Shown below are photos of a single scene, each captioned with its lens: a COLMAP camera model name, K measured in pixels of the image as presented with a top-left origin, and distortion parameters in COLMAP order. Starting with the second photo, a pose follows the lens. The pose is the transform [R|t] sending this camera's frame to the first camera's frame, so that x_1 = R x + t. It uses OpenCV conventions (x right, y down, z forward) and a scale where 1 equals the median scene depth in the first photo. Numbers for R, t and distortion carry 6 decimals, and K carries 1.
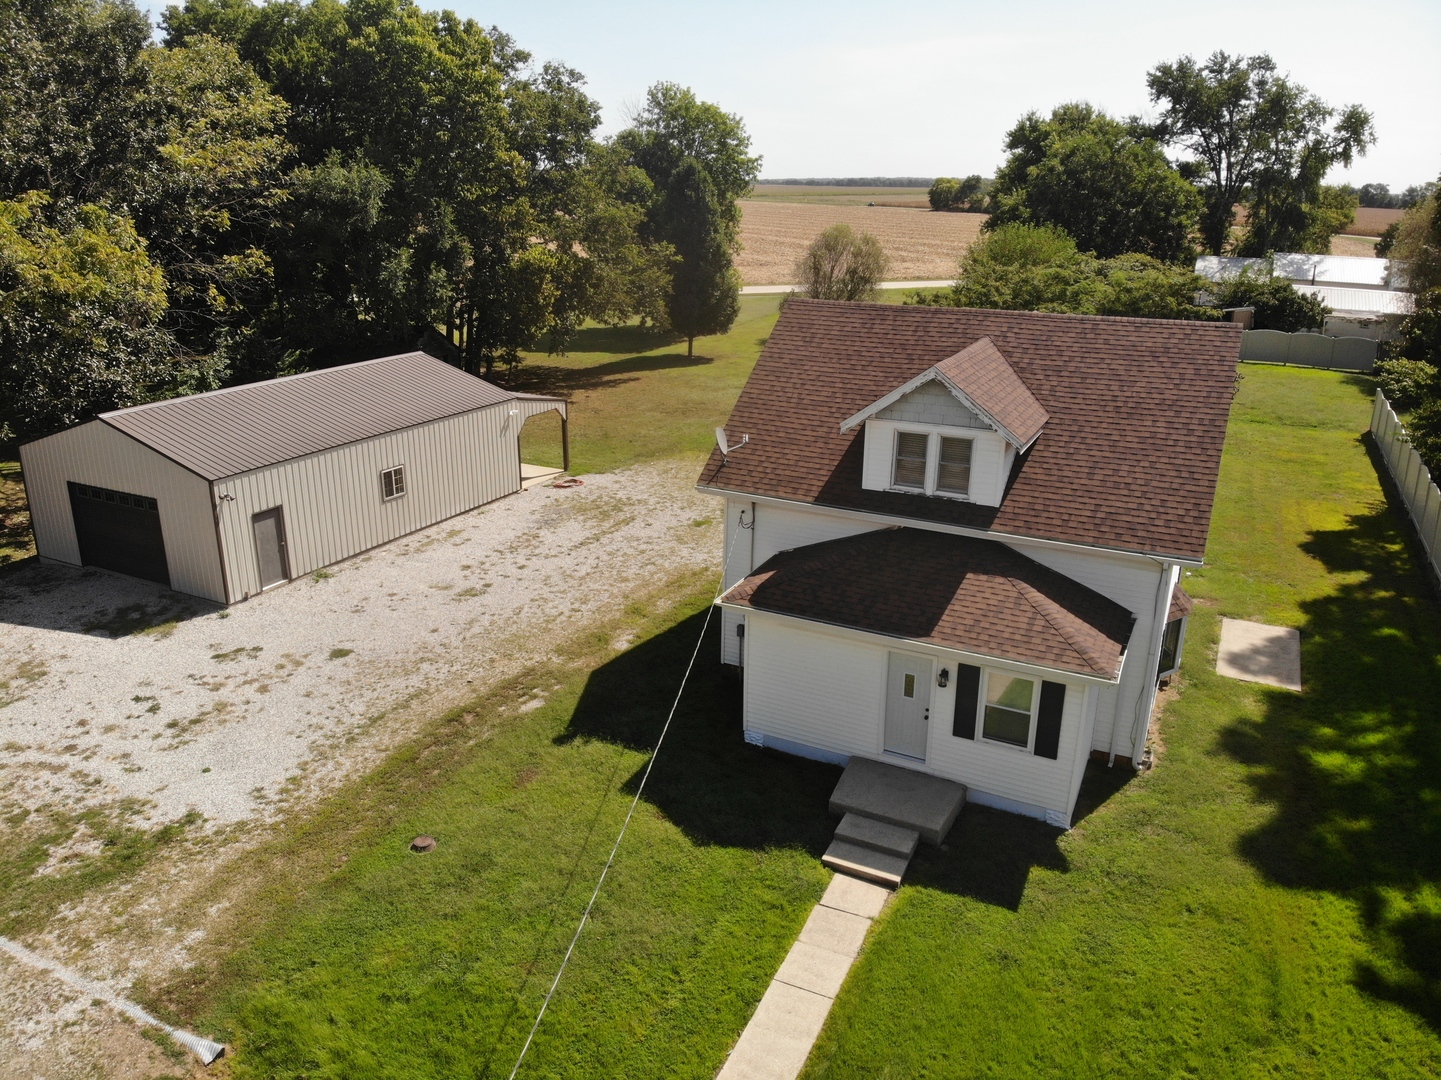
lens RADIAL K [[1074.7, 0, 681.5], [0, 1074.7, 508.4], [0, 0, 1]] dist [0.102969, -0.254270]
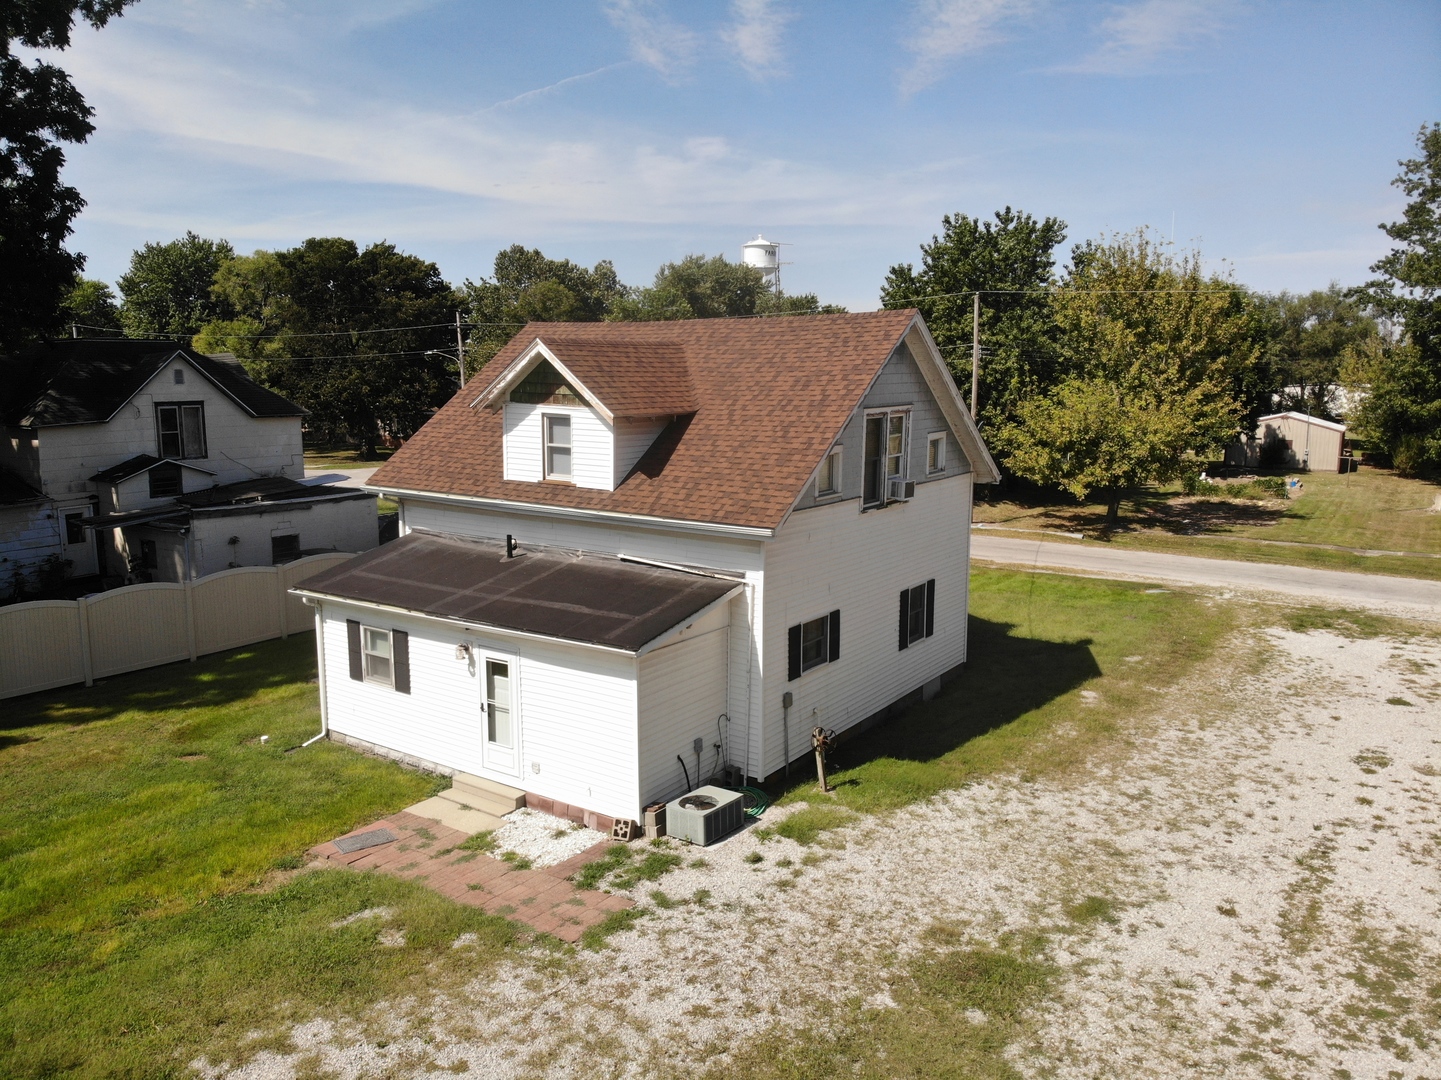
lens RADIAL K [[1046.6, 0, 696.2], [0, 1046.6, 559.7], [0, 0, 1]] dist [0.061522, -0.171520]
pose [[-0.991219, -0.032451, 0.128183, 0.160656], [0.029154, 0.891922, 0.451249, -0.381933], [-0.128973, 0.451024, -0.883144, 1.803719]]
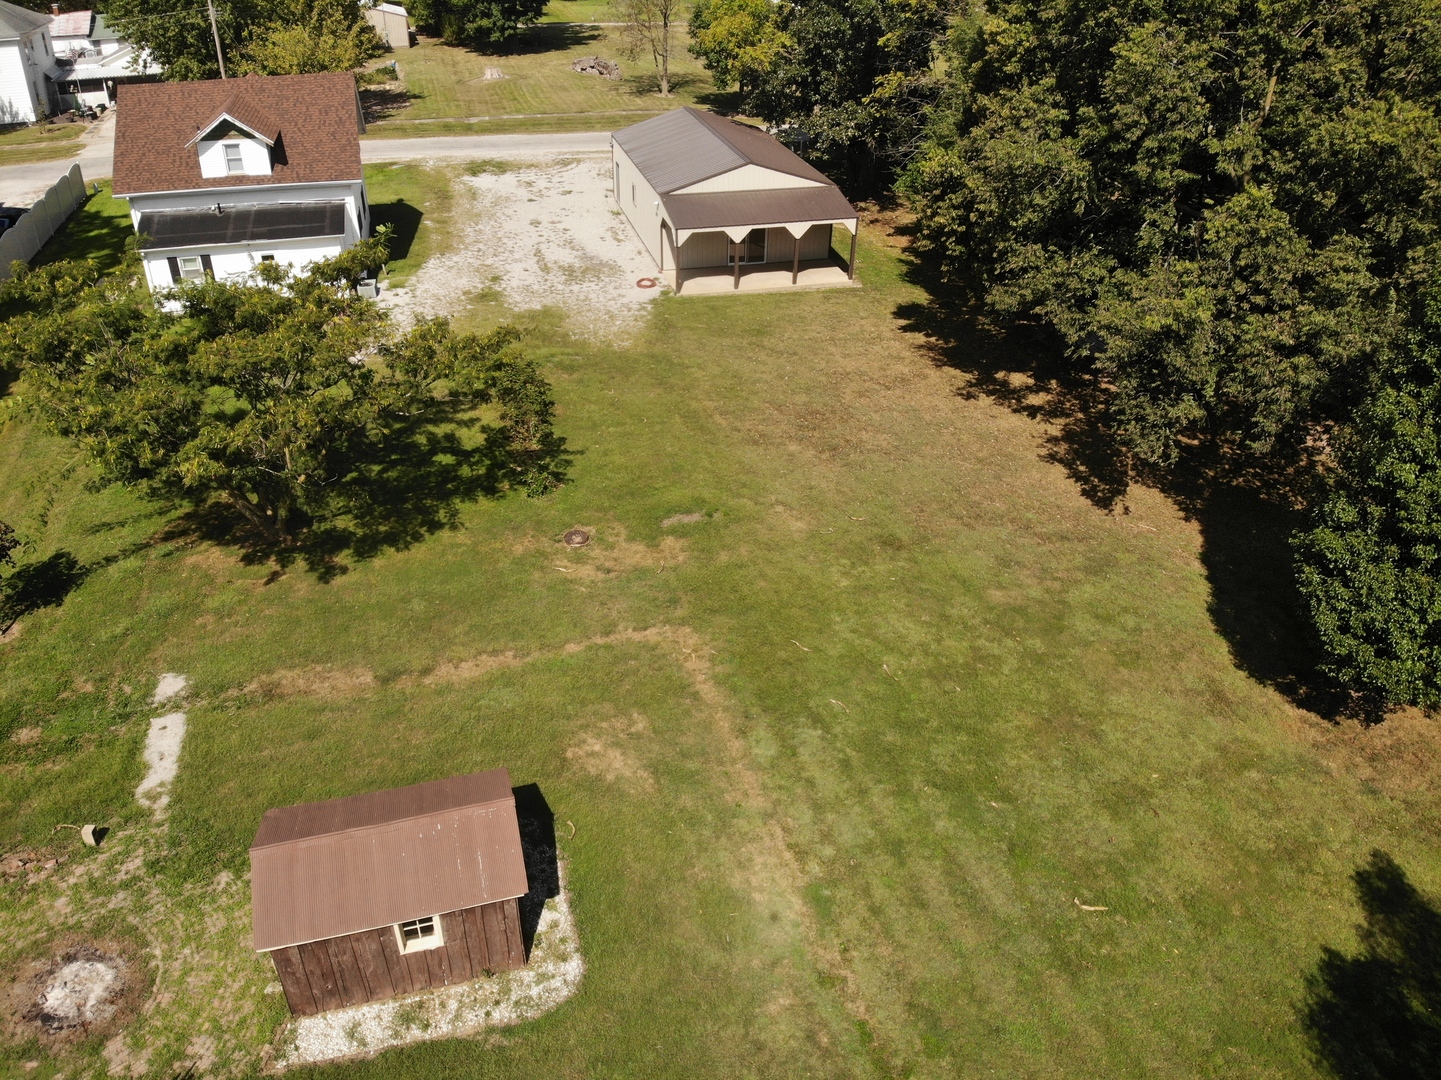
lens RADIAL K [[1070.7, 0, 716.7], [0, 1070.7, 529.0], [0, 0, 1]] dist [0.101234, -0.261195]
pose [[-0.737021, 0.340052, -0.584093, 0.988358], [-0.216362, 0.700023, 0.680555, -1.040784], [0.640303, 0.627959, -0.442358, 2.744646]]
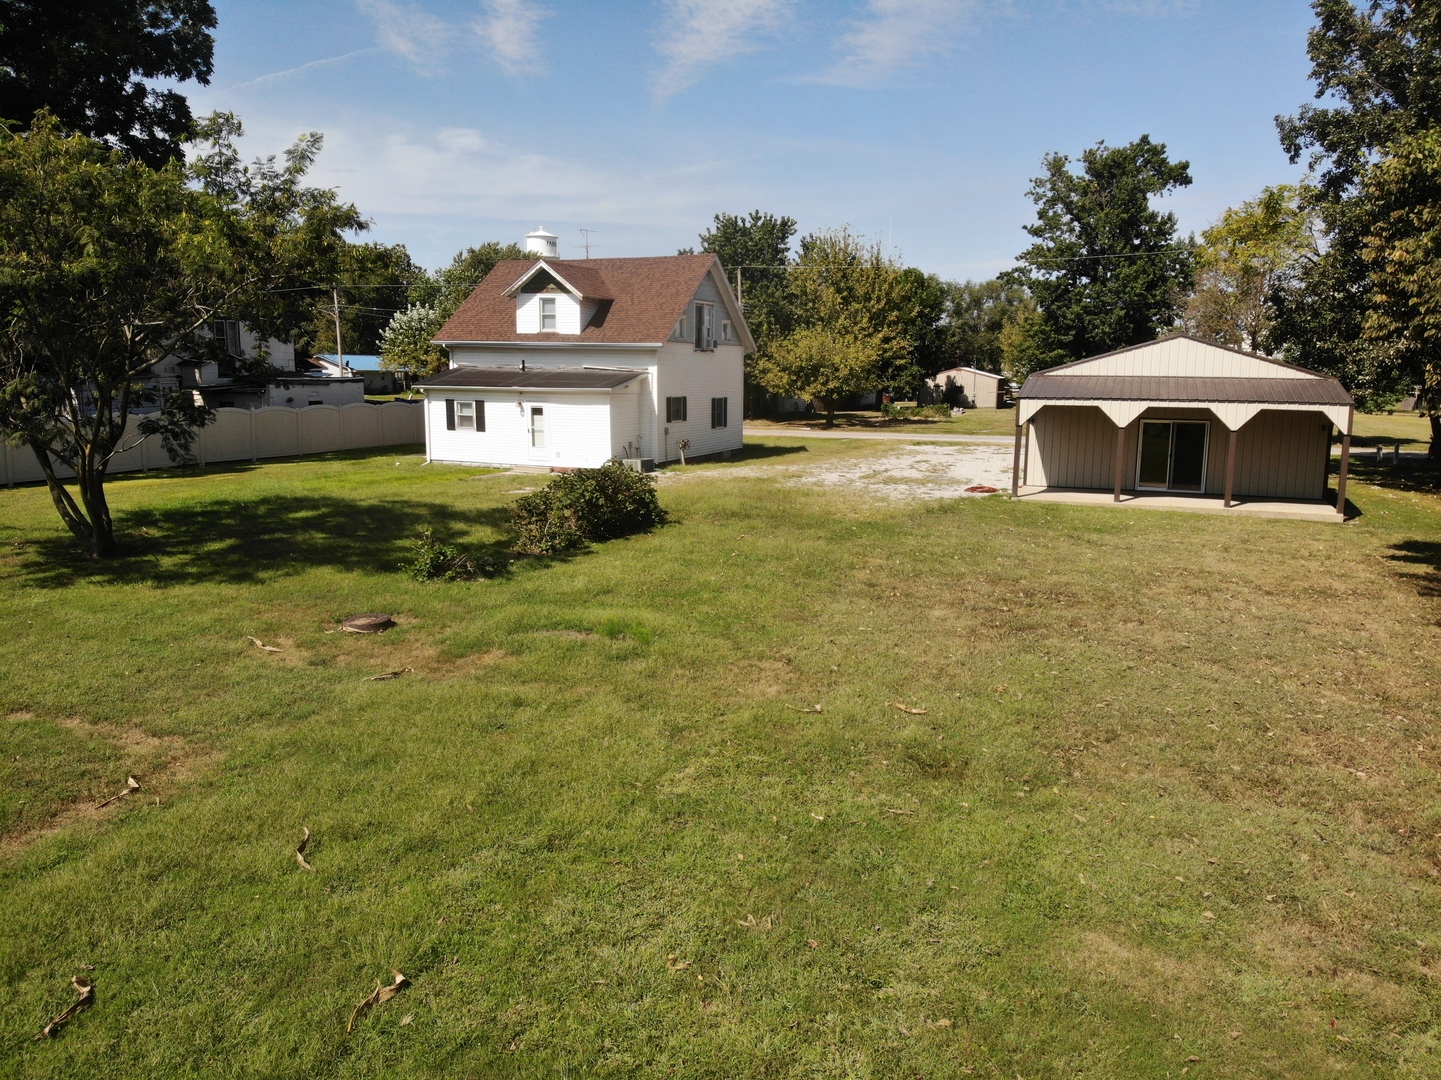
lens RADIAL K [[1060.3, 0, 661.6], [0, 1060.3, 542.7], [0, 0, 1]] dist [0.072512, -0.250076]
pose [[-0.998212, -0.007805, -0.059265, 0.279700], [-0.033002, 0.898607, 0.437511, -0.508189], [0.049841, 0.438685, -0.897258, 2.672057]]
